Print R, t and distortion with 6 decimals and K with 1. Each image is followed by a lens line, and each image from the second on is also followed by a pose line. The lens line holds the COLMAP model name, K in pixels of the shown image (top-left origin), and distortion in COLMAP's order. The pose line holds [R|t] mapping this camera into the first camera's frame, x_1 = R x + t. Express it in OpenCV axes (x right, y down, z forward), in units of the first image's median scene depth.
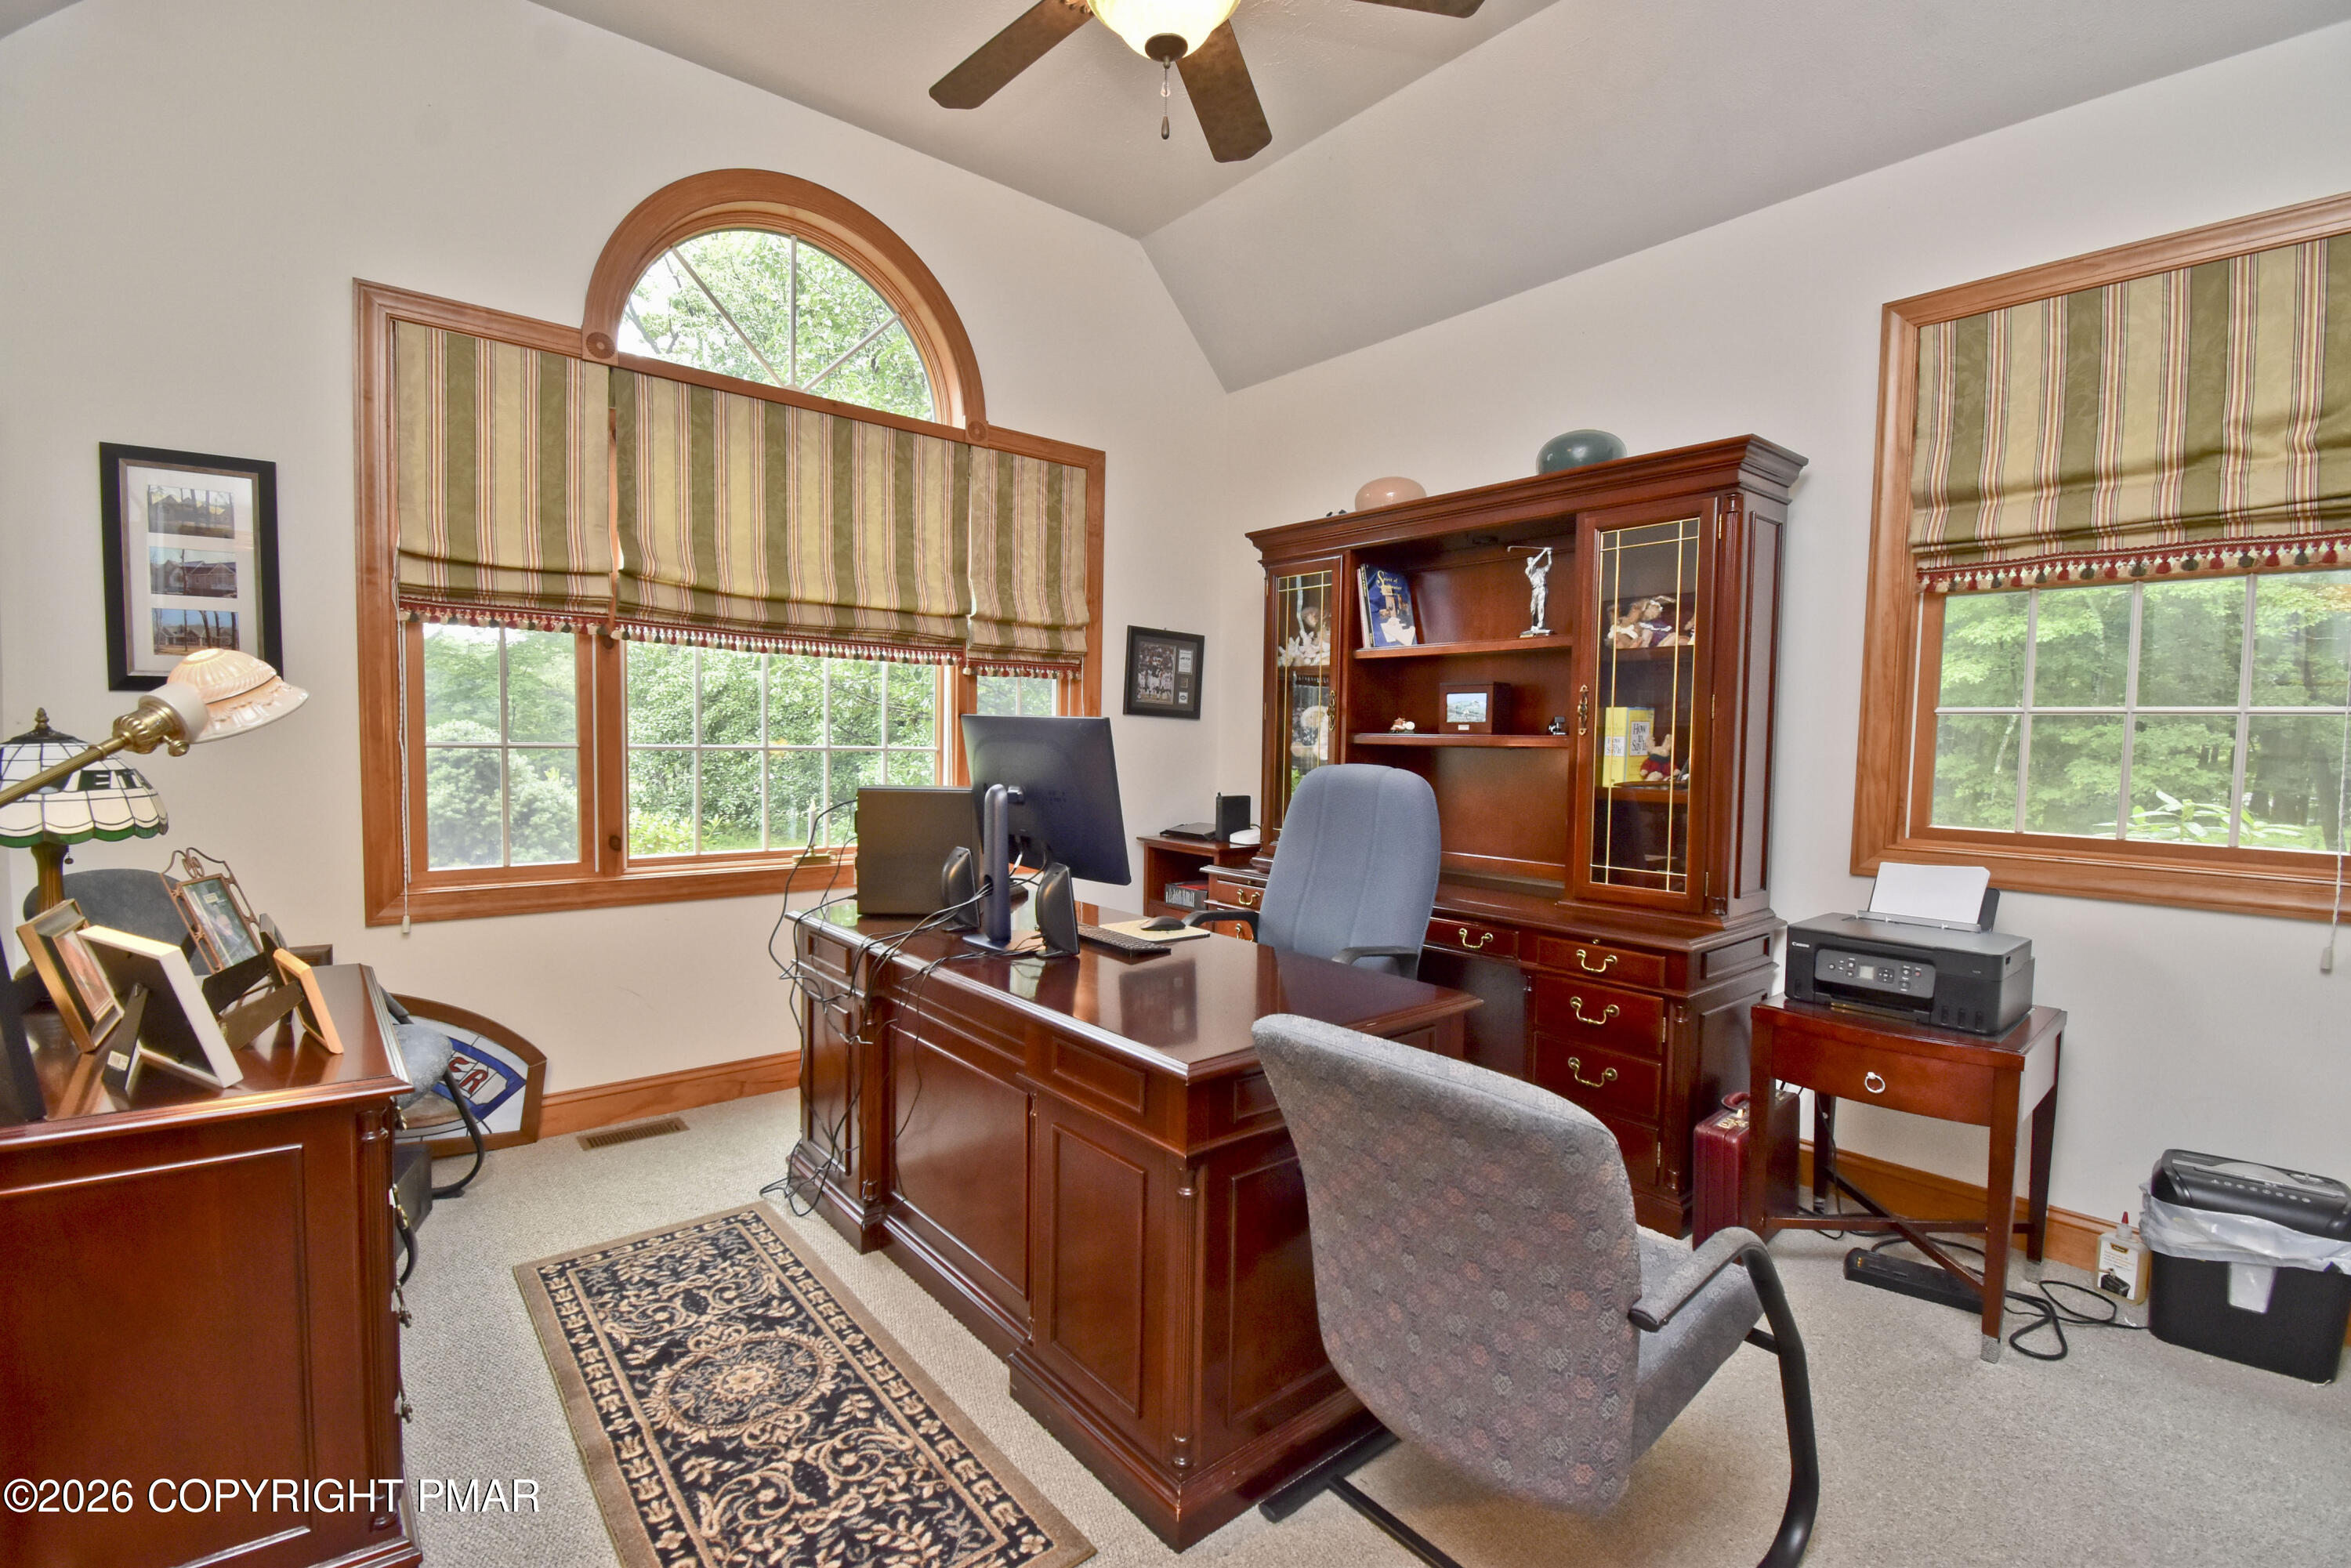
lens RADIAL K [[1056.1, 0, 1176.0], [0, 1056.1, 788.4], [0, 0, 1]] dist [0.011618, -0.020690]
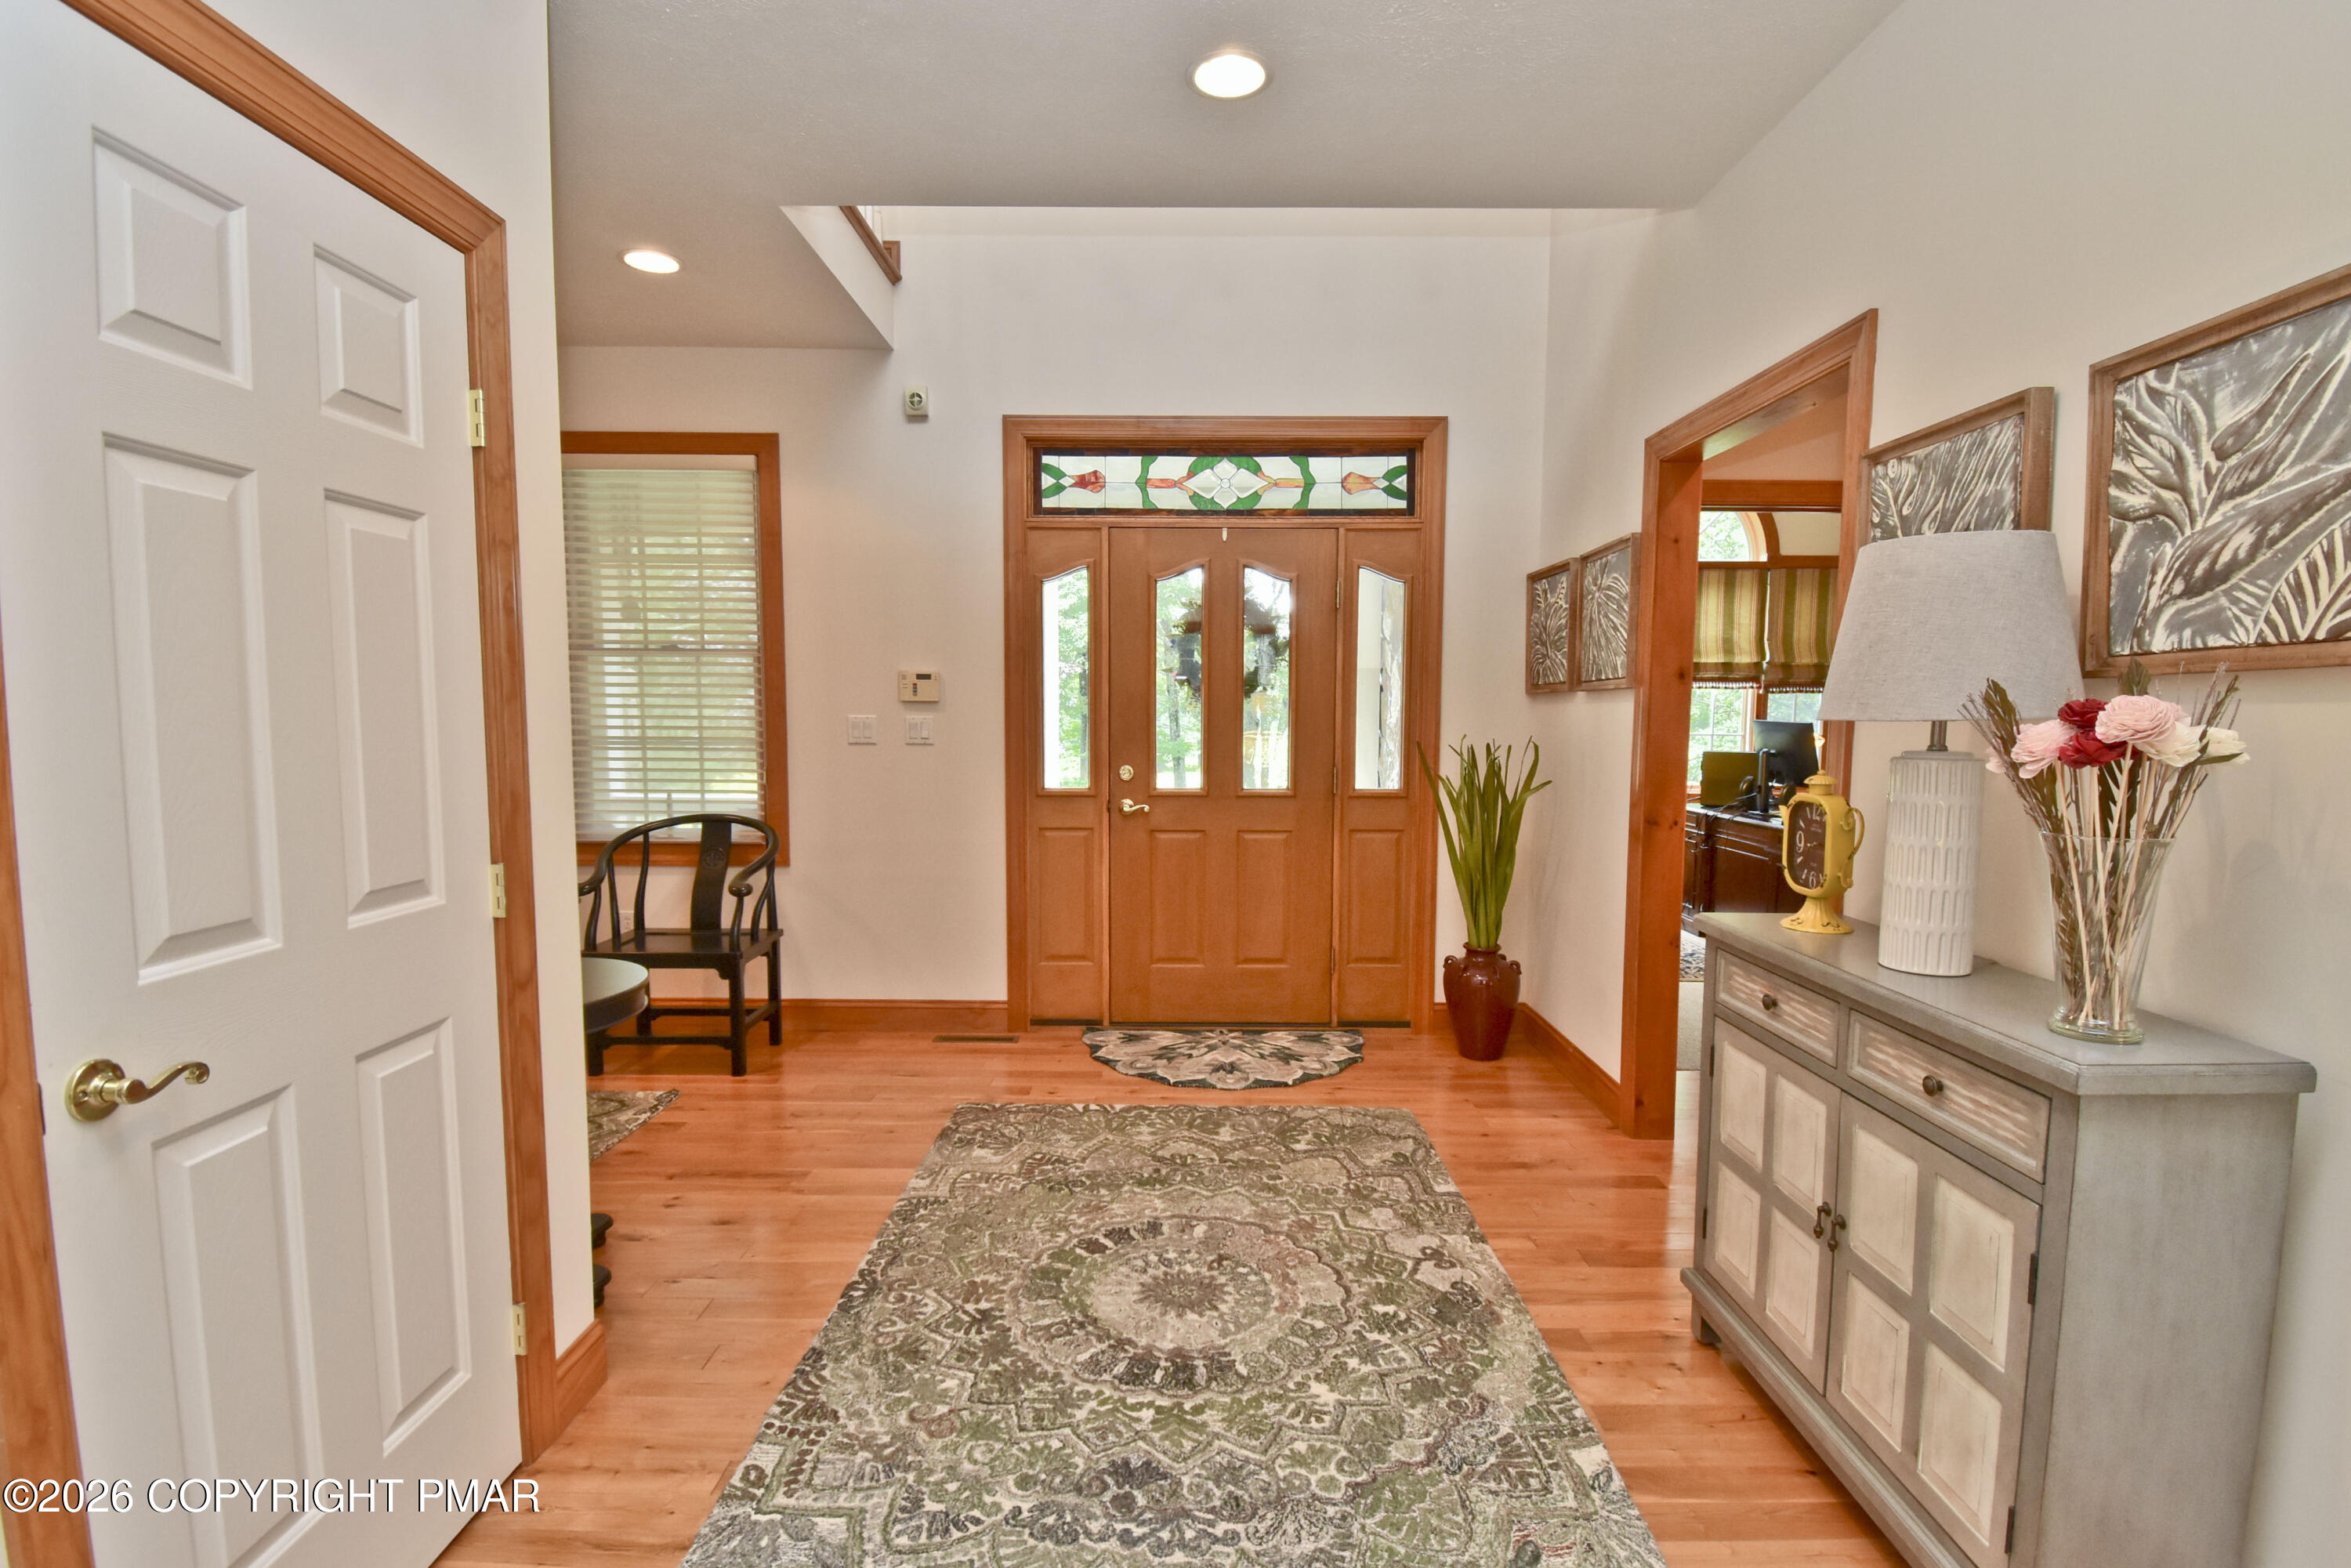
lens RADIAL K [[1069.6, 0, 1230.2], [0, 1069.6, 782.8], [0, 0, 1]] dist [-0.010231, 0.000144]
pose [[0.785634, 0.047551, -0.616862, 0.213964], [-0.046361, 0.998764, 0.017946, 0.047750], [0.616952, 0.014499, 0.786867, -0.955266]]
